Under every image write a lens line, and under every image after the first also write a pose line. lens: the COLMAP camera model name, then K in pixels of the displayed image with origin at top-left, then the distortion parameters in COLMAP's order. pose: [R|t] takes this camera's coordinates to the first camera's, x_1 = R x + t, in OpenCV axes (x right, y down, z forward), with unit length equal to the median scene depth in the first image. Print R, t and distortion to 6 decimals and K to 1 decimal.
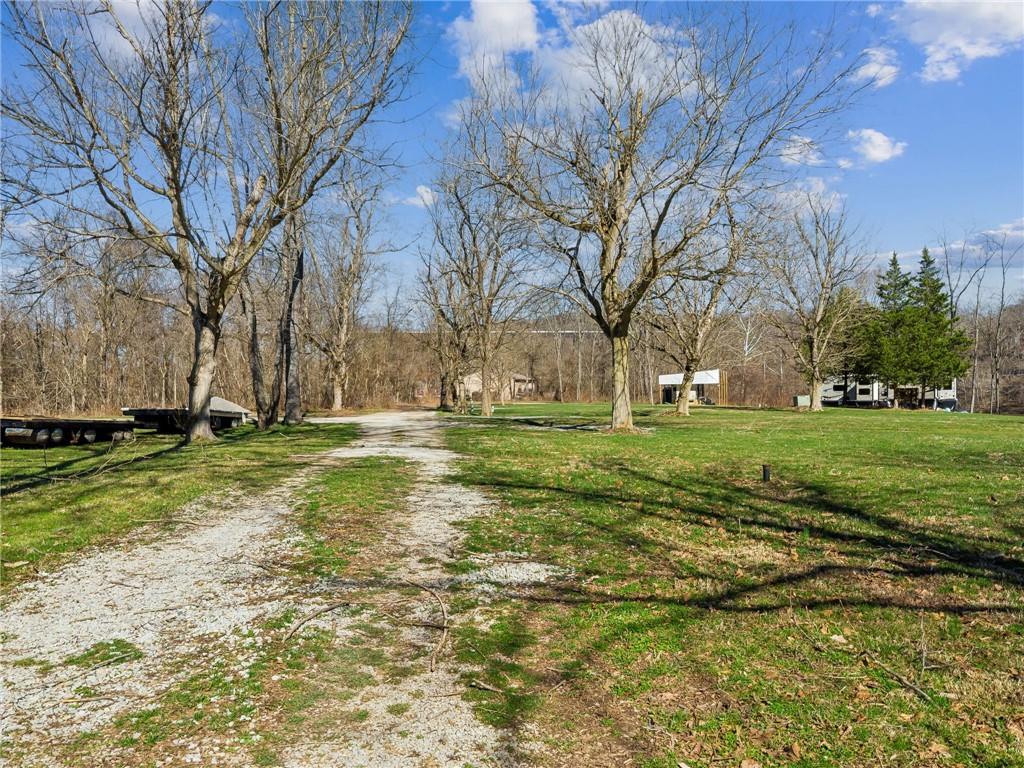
lens RADIAL K [[754.2, 0, 513.3], [0, 754.2, 417.5], [0, 0, 1]] dist [0.006059, -0.004032]
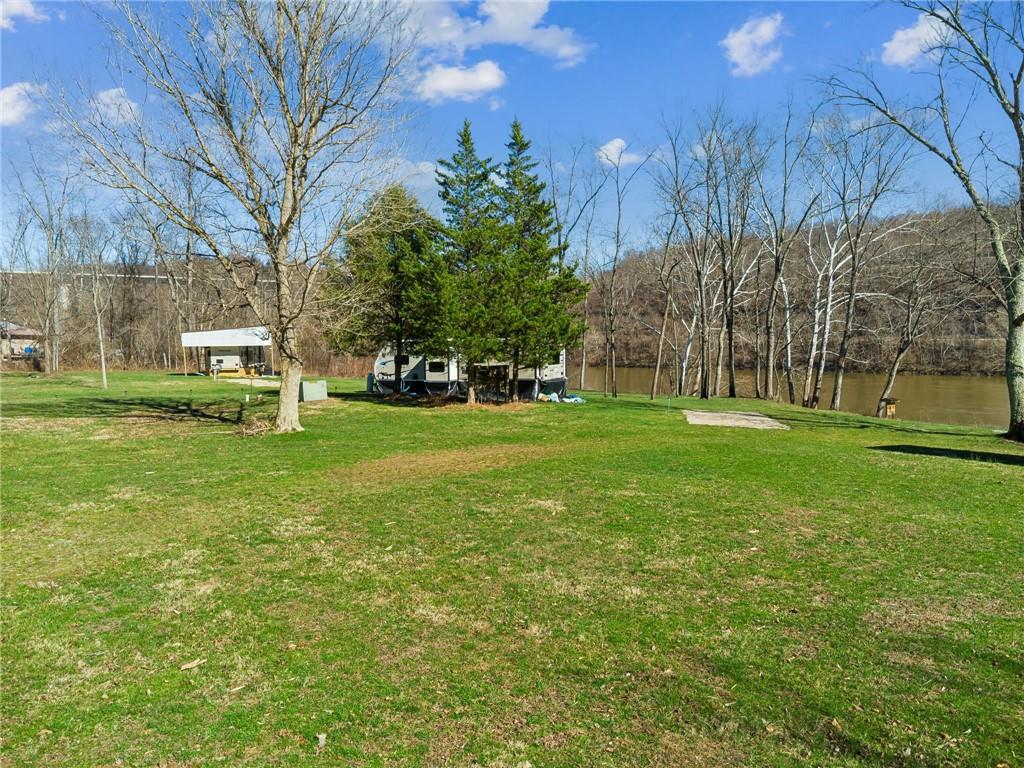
lens RADIAL K [[754.2, 0, 507.5], [0, 754.2, 388.7], [0, 0, 1]] dist [0.006059, -0.004032]
pose [[0.900375, -0.022849, 0.434514, 0.287762], [0.012534, 0.999568, 0.026590, -0.036949], [-0.434934, -0.018495, 0.900272, 0.485673]]
